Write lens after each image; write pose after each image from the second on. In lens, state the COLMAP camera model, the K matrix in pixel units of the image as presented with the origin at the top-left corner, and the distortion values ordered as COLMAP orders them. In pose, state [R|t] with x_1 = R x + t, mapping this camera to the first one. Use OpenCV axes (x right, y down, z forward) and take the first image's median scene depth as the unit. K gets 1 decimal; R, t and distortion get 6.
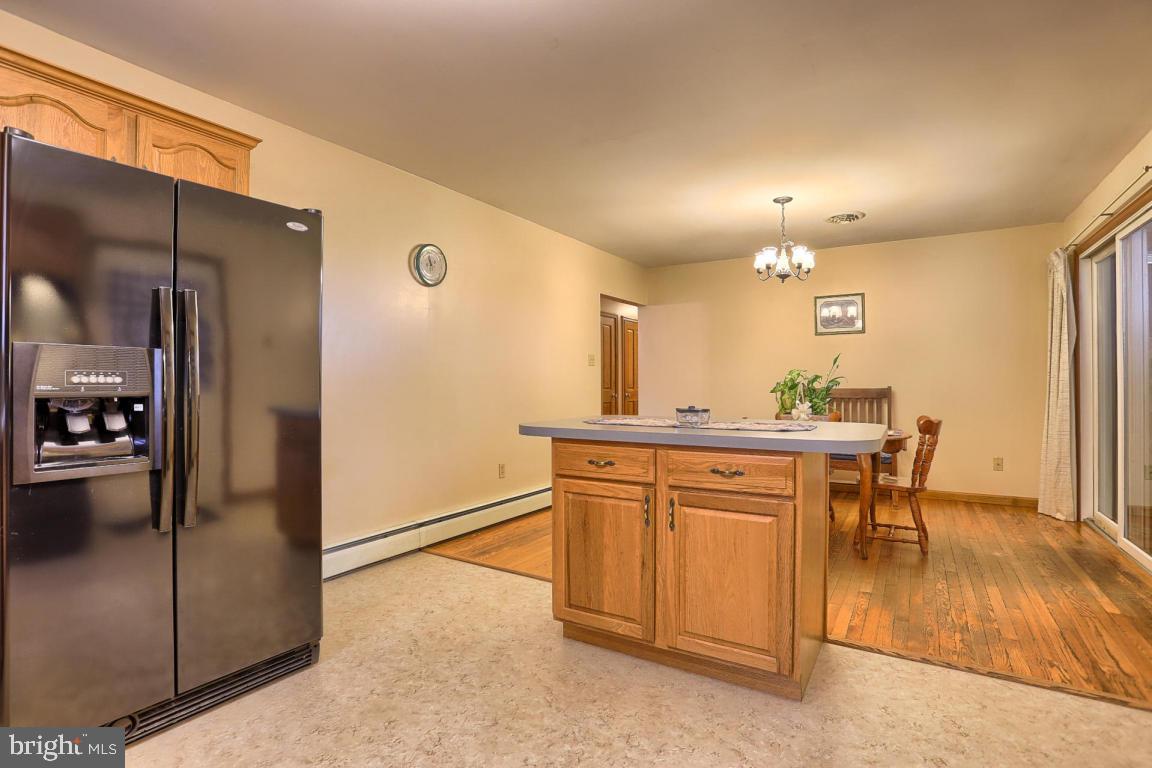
lens RADIAL K [[562.7, 0, 569.6], [0, 562.7, 377.4], [0, 0, 1]] dist [-0.067645, 0.022025]
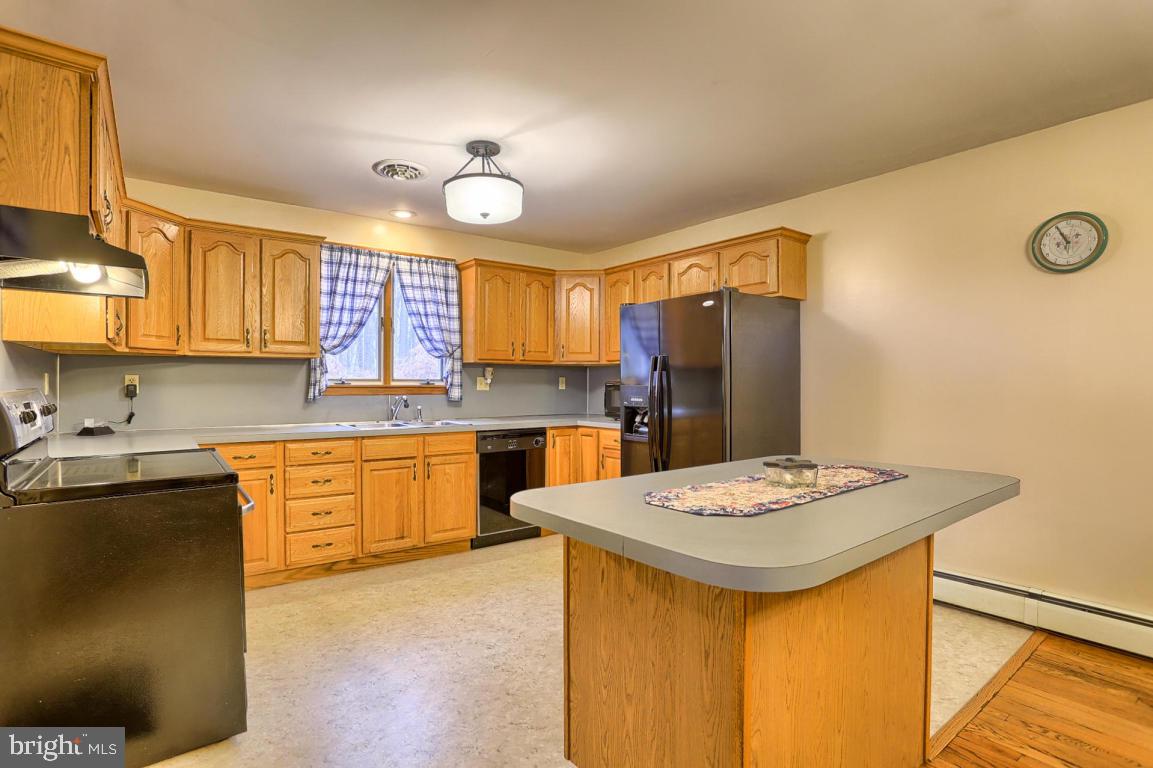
lens RADIAL K [[563.2, 0, 575.1], [0, 563.2, 387.3], [0, 0, 1]] dist [-0.067645, 0.022025]
pose [[-0.349866, 0.005454, -0.936784, 1.073862], [0.008676, 0.999959, 0.002581, -0.042442], [0.936760, -0.007225, -0.349899, 1.148143]]
